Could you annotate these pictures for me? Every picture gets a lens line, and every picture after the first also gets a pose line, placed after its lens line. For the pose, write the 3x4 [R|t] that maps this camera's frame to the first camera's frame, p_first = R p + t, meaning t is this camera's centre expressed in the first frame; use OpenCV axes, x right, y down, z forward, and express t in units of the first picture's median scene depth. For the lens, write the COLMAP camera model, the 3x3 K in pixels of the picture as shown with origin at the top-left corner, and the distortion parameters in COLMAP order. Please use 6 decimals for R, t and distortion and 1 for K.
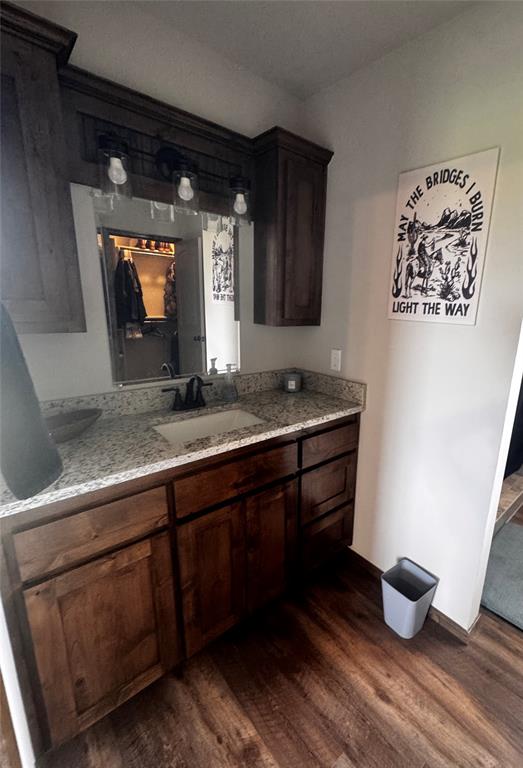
lens RADIAL K [[358.7, 0, 262.8], [0, 358.7, 397.0], [0, 0, 1]] dist [-0.001339, -0.000171]
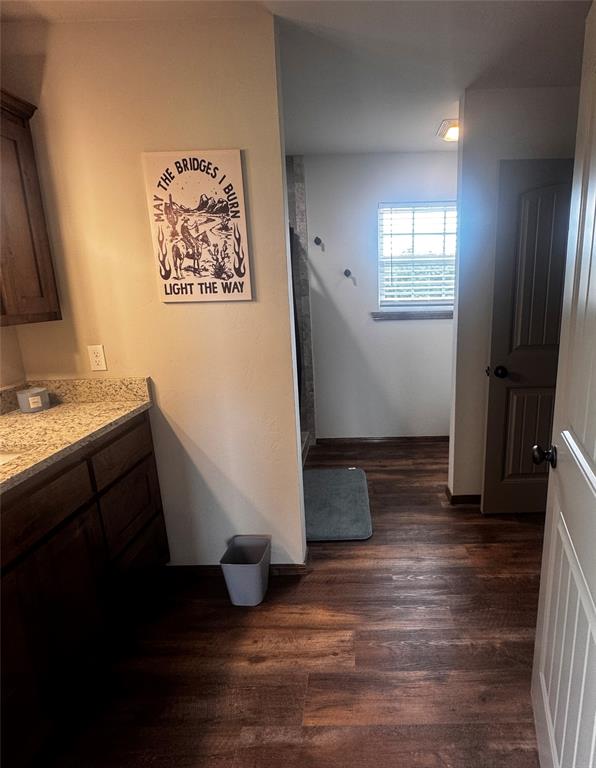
lens RADIAL K [[432.3, 0, 298.0], [0, 432.3, 384.0], [0, 0, 1]] dist [-0.000274, 0.000090]
pose [[0.751137, -0.190959, 0.631924, -0.182576], [0.216139, 0.975626, 0.037907, 0.034109], [-0.623760, 0.108110, 0.774103, -0.104411]]
